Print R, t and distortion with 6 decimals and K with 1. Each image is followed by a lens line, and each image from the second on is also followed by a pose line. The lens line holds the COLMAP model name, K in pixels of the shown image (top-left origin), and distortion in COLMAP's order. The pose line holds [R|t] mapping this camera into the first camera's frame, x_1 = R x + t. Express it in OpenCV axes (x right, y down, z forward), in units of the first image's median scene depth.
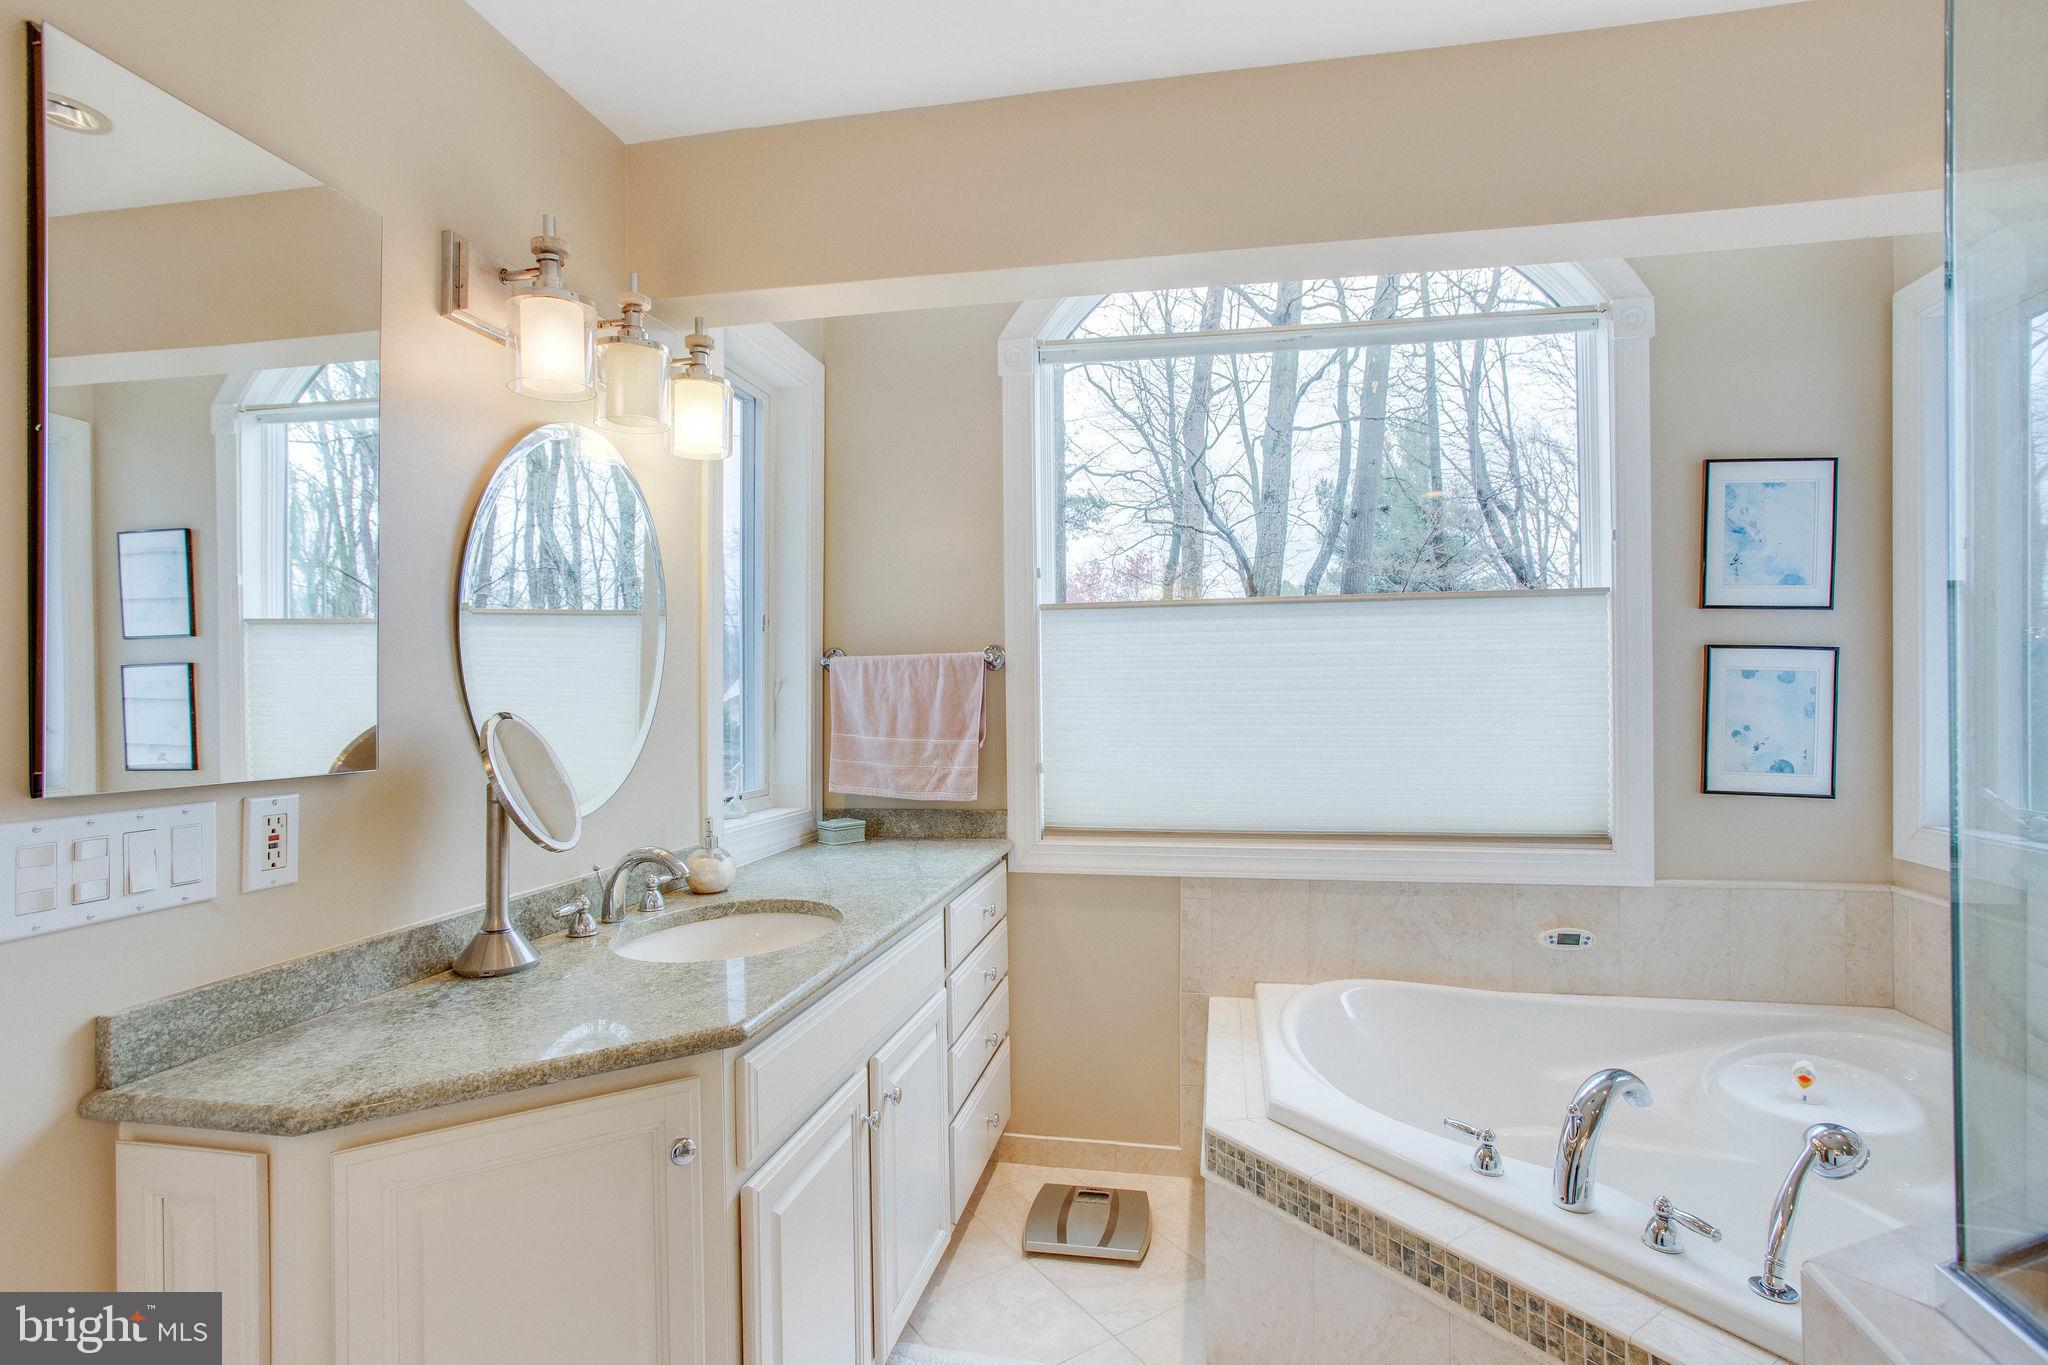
lens RADIAL K [[1000.2, 0, 1023.0], [0, 1000.2, 688.5], [0, 0, 1]] dist [-0.054953, 0.037584]
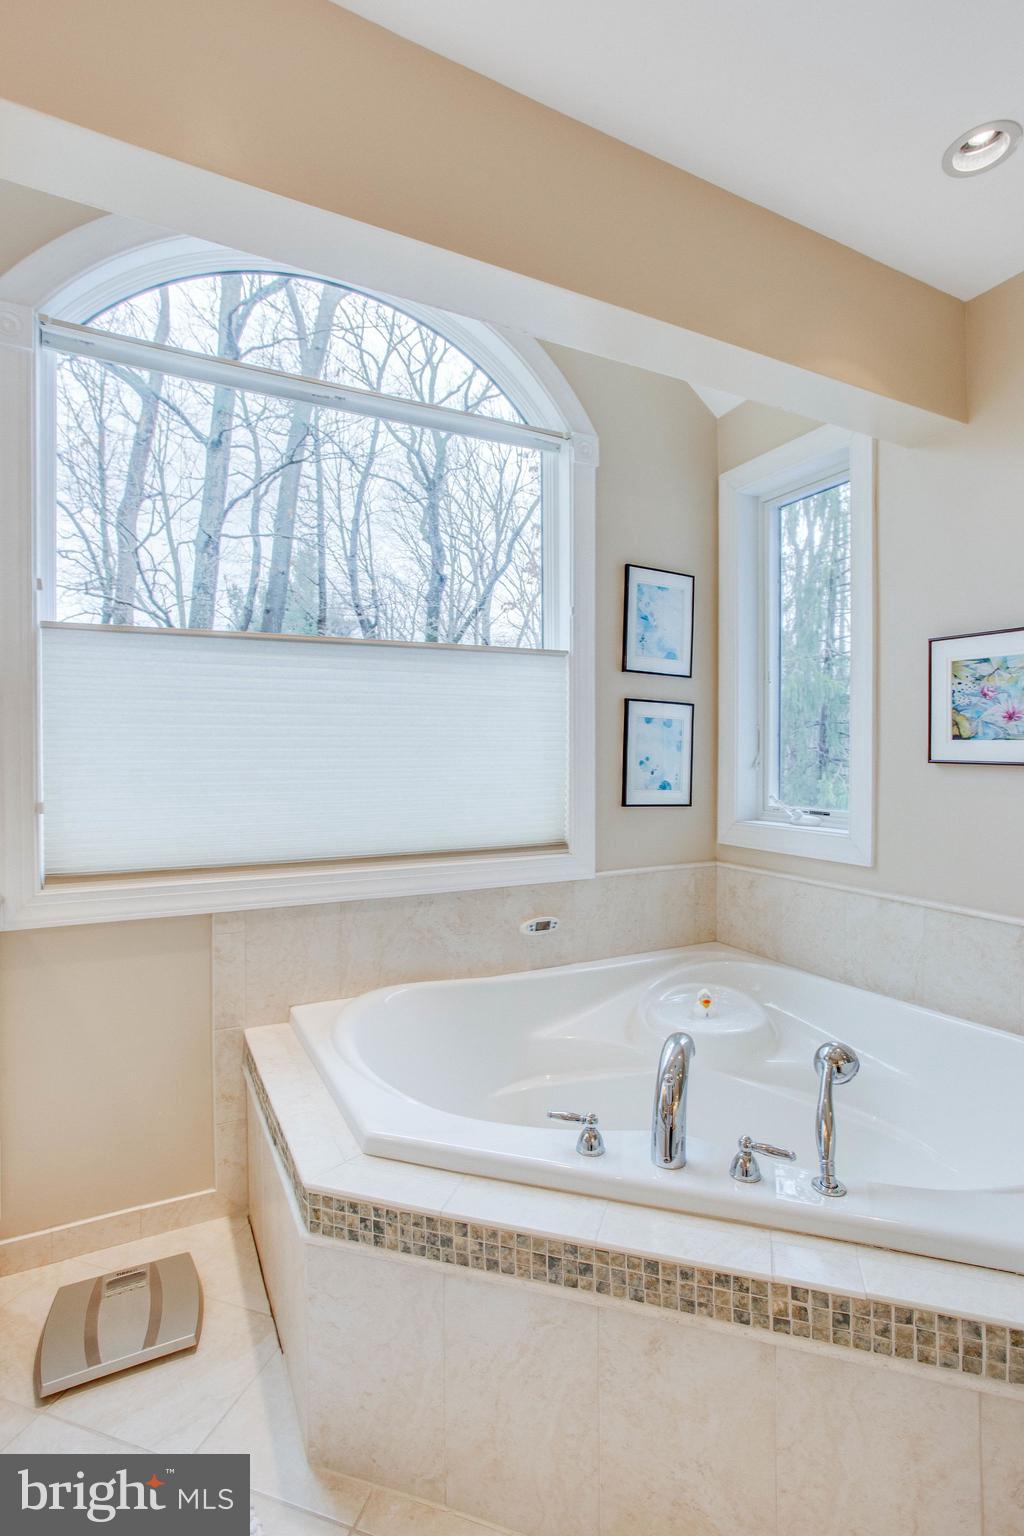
lens RADIAL K [[741.7, 0, 522.1], [0, 741.7, 757.6], [0, 0, 1]] dist [-0.051825, 0.031329]
pose [[0.775229, 0.002957, 0.631674, -0.073173], [-0.008574, 0.999946, 0.005841, 0.034816], [-0.631623, -0.009945, 0.775212, 0.298125]]
